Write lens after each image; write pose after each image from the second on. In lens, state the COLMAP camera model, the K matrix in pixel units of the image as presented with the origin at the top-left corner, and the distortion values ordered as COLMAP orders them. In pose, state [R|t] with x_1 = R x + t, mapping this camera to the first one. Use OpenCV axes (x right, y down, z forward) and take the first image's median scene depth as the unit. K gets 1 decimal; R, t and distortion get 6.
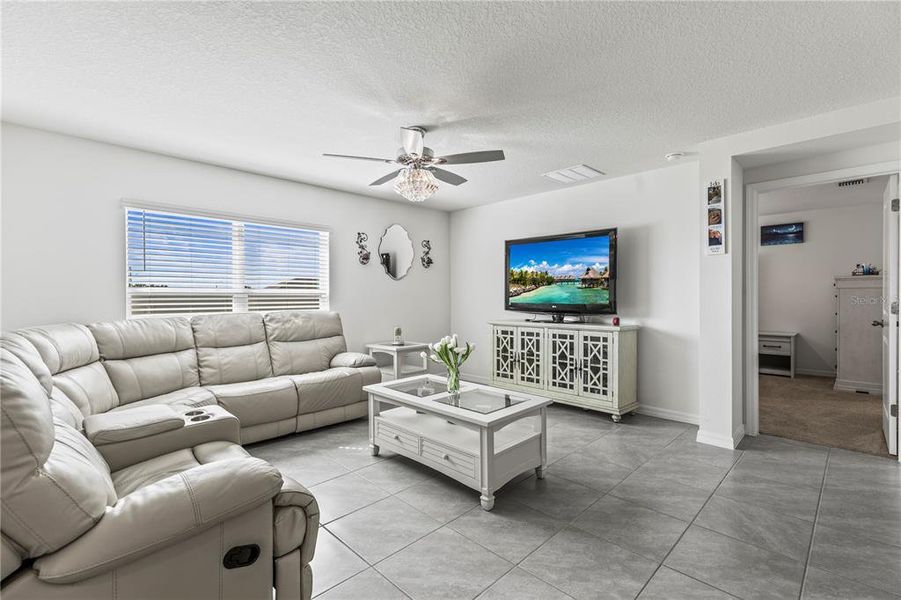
lens RADIAL K [[408.4, 0, 452.7], [0, 408.4, 295.6], [0, 0, 1]] dist [0.000526, 0.000068]
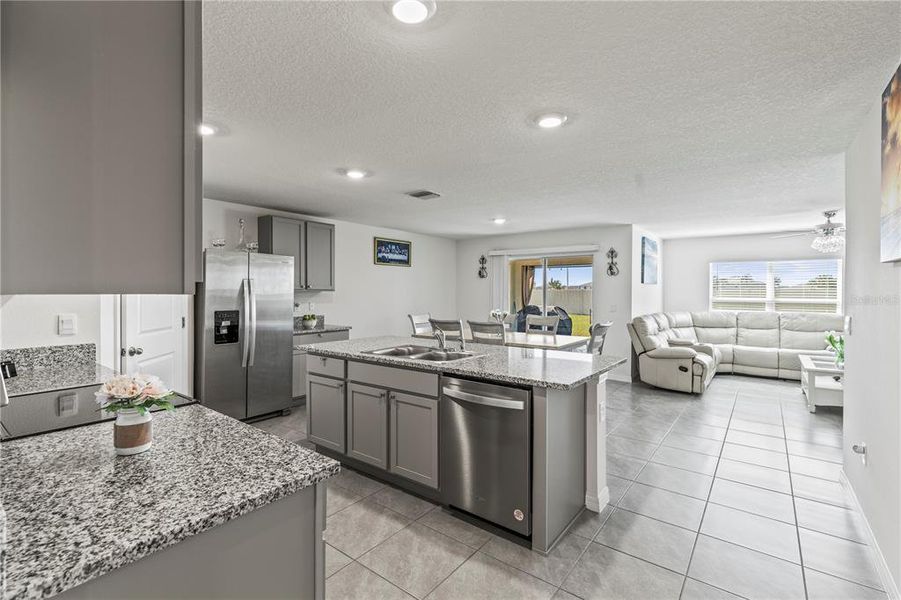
lens RADIAL K [[408.4, 0, 452.7], [0, 408.4, 295.6], [0, 0, 1]] dist [0.000526, 0.000068]
pose [[0.130502, 0.018897, -0.991268, 1.083251], [-0.003656, 0.999821, 0.018579, -0.057956], [0.991441, 0.001200, 0.130548, -0.616866]]
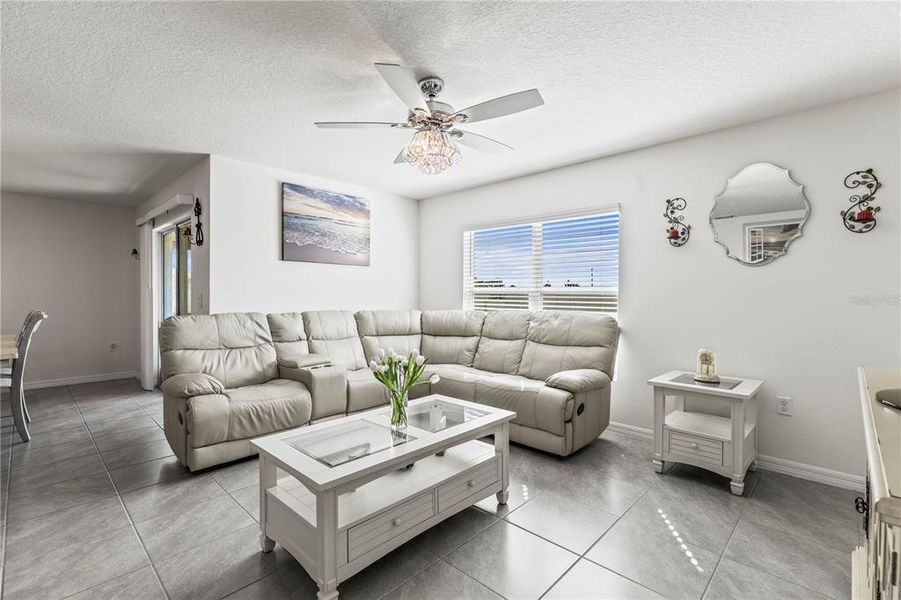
lens RADIAL K [[408.4, 0, 452.7], [0, 408.4, 295.6], [0, 0, 1]] dist [0.000526, 0.000068]
pose [[0.018462, 0.005585, -0.999814, 0.527692], [-0.004315, 0.999976, 0.005507, -0.000593], [0.999820, 0.004213, 0.018486, 0.783984]]
